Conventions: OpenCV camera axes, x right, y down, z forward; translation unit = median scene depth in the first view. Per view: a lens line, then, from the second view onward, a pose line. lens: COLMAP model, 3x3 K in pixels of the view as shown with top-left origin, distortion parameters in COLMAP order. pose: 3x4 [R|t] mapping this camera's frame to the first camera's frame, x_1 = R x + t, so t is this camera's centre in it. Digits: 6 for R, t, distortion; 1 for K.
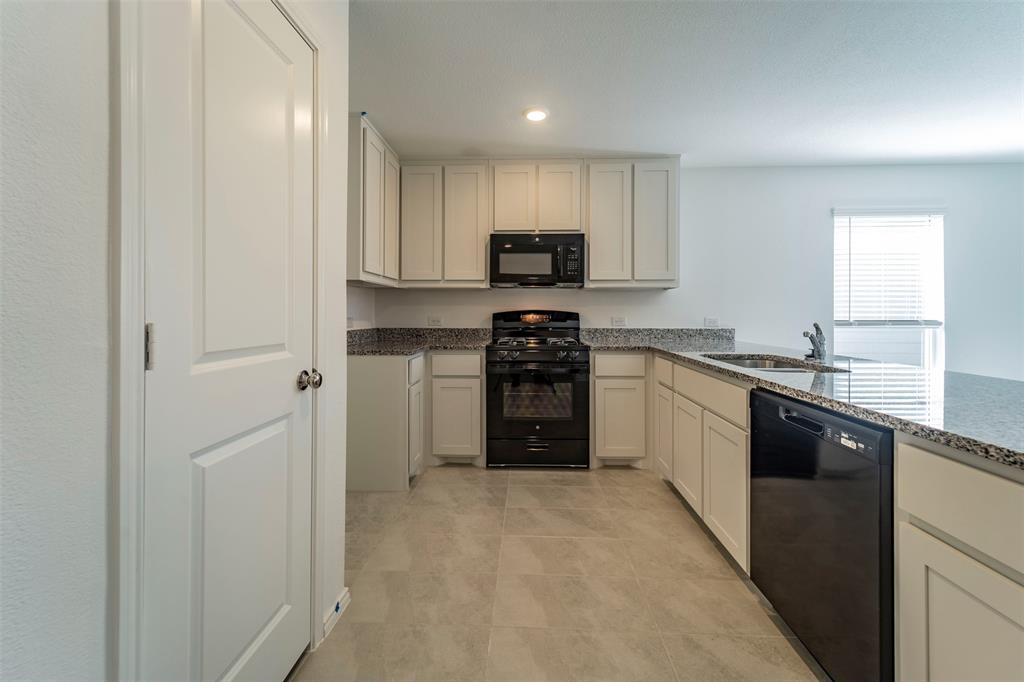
lens RADIAL K [[417.3, 0, 523.7], [0, 417.3, 305.0], [0, 0, 1]] dist [0.007334, -0.001406]
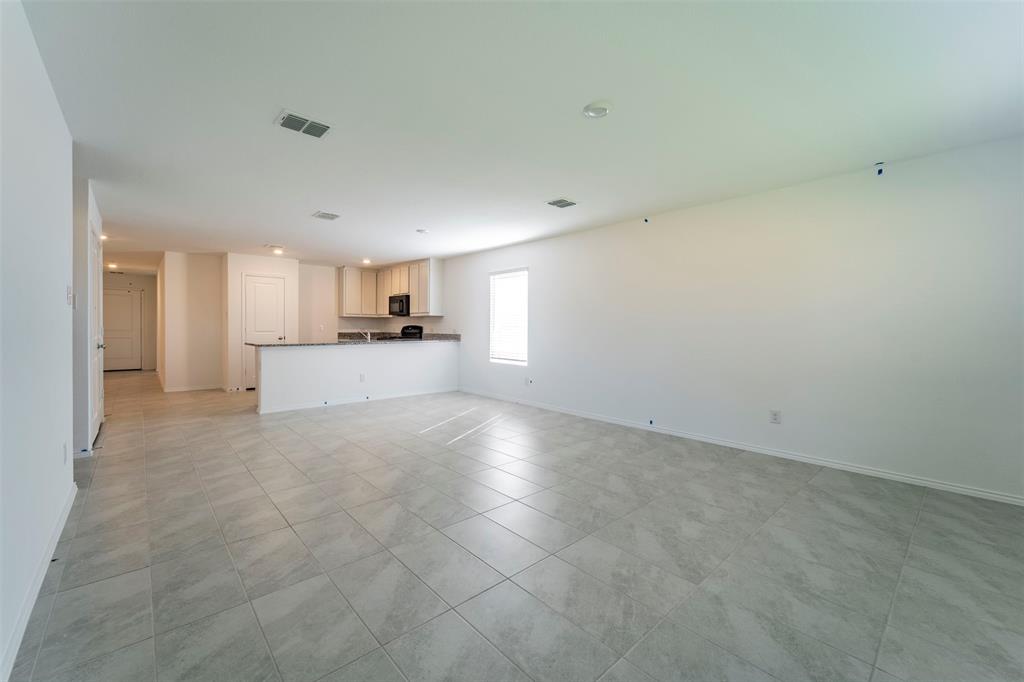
lens RADIAL K [[417.3, 0, 523.2], [0, 417.3, 324.3], [0, 0, 1]] dist [0.007334, -0.001406]
pose [[0.685893, -0.001497, -0.727700, 2.229083], [0.002634, 0.999996, 0.000426, 0.005843], [0.727697, -0.002209, 0.685895, -0.183973]]
